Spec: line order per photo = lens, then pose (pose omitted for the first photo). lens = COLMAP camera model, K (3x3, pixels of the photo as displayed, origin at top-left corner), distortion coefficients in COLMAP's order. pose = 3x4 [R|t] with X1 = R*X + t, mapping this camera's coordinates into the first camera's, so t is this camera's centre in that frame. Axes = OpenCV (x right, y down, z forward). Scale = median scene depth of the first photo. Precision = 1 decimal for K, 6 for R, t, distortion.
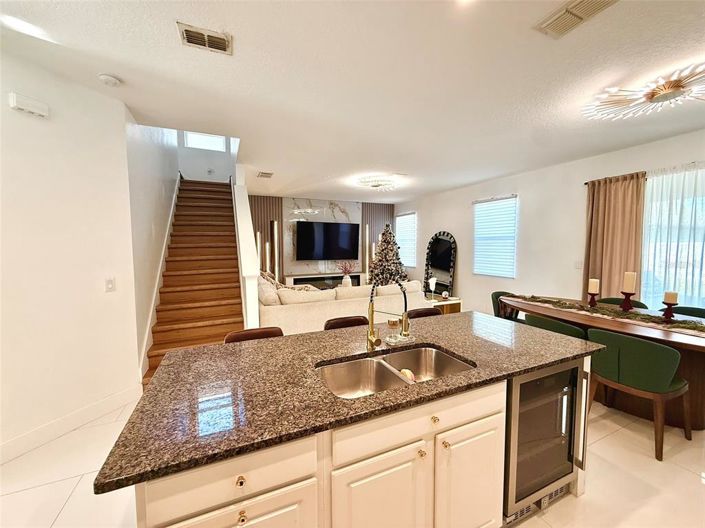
lens RADIAL K [[280.8, 0, 350.8], [0, 280.8, 263.7], [0, 0, 1]] dist [-0.000745, -0.000355]
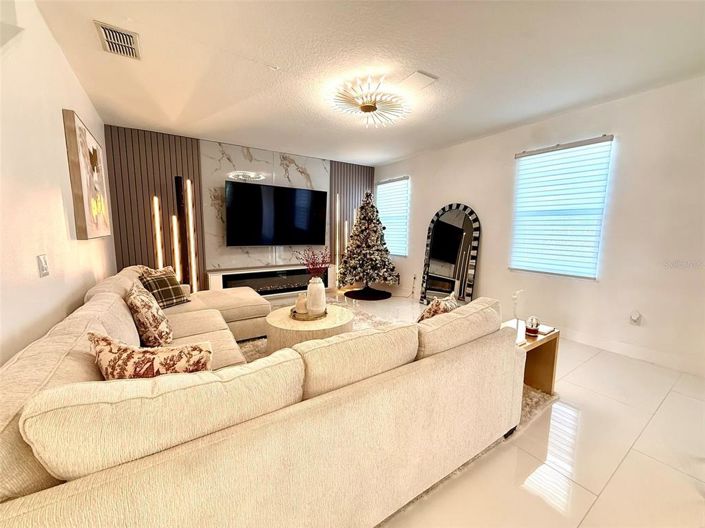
lens RADIAL K [[280.8, 0, 350.8], [0, 280.8, 263.7], [0, 0, 1]] dist [-0.000745, -0.000355]
pose [[0.987007, -0.006221, 0.160558, -0.023401], [-0.003454, 0.998198, 0.059905, -0.010329], [-0.160641, -0.059681, 0.985207, 0.332658]]
